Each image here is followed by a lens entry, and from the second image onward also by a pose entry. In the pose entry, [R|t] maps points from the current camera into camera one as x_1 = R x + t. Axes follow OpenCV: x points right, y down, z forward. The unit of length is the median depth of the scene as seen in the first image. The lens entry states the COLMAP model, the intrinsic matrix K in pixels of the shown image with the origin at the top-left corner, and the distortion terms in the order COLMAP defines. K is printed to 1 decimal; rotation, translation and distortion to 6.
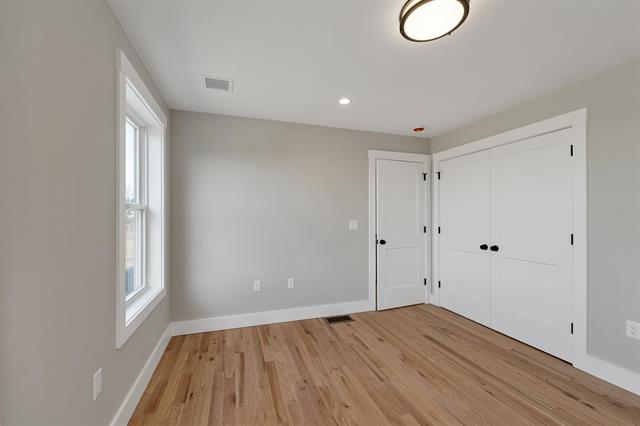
lens RADIAL K [[269.8, 0, 320.1], [0, 269.8, 215.8], [0, 0, 1]] dist [-0.000806, 0.000087]
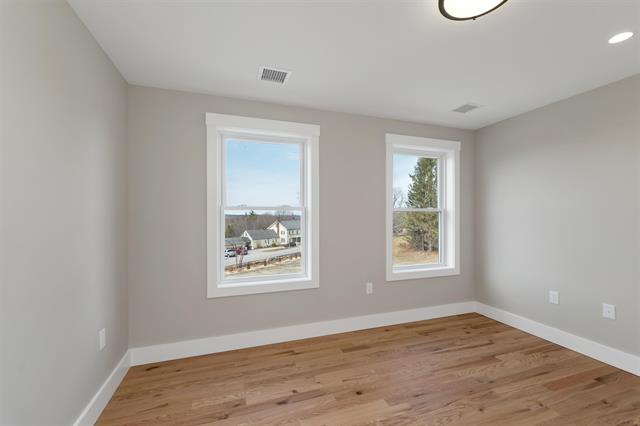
lens RADIAL K [[263.5, 0, 318.7], [0, 263.5, 215.6], [0, 0, 1]] dist [0.001823, 0.000210]
pose [[0.020330, 0.004943, -0.999781, 0.734284], [-0.011066, 0.999928, 0.004719, 0.000211], [0.999732, 0.010968, 0.020383, 0.269223]]
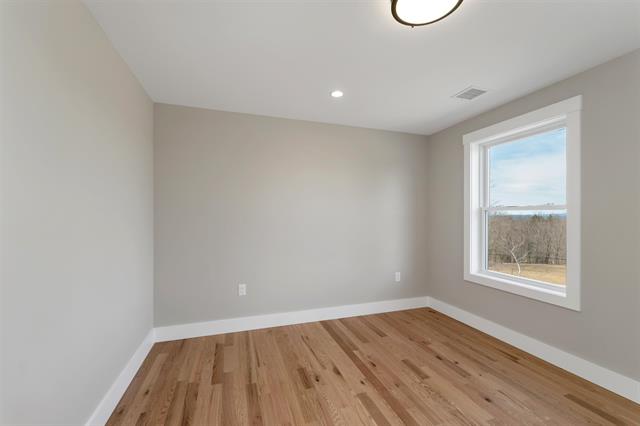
lens RADIAL K [[269.8, 0, 320.1], [0, 269.8, 215.8], [0, 0, 1]] dist [-0.000806, 0.000087]
pose [[-0.999886, 0.002084, -0.014936, 0.010854], [0.001866, 0.999892, 0.014582, -0.021894], [0.014965, 0.014552, -0.999782, 2.527966]]
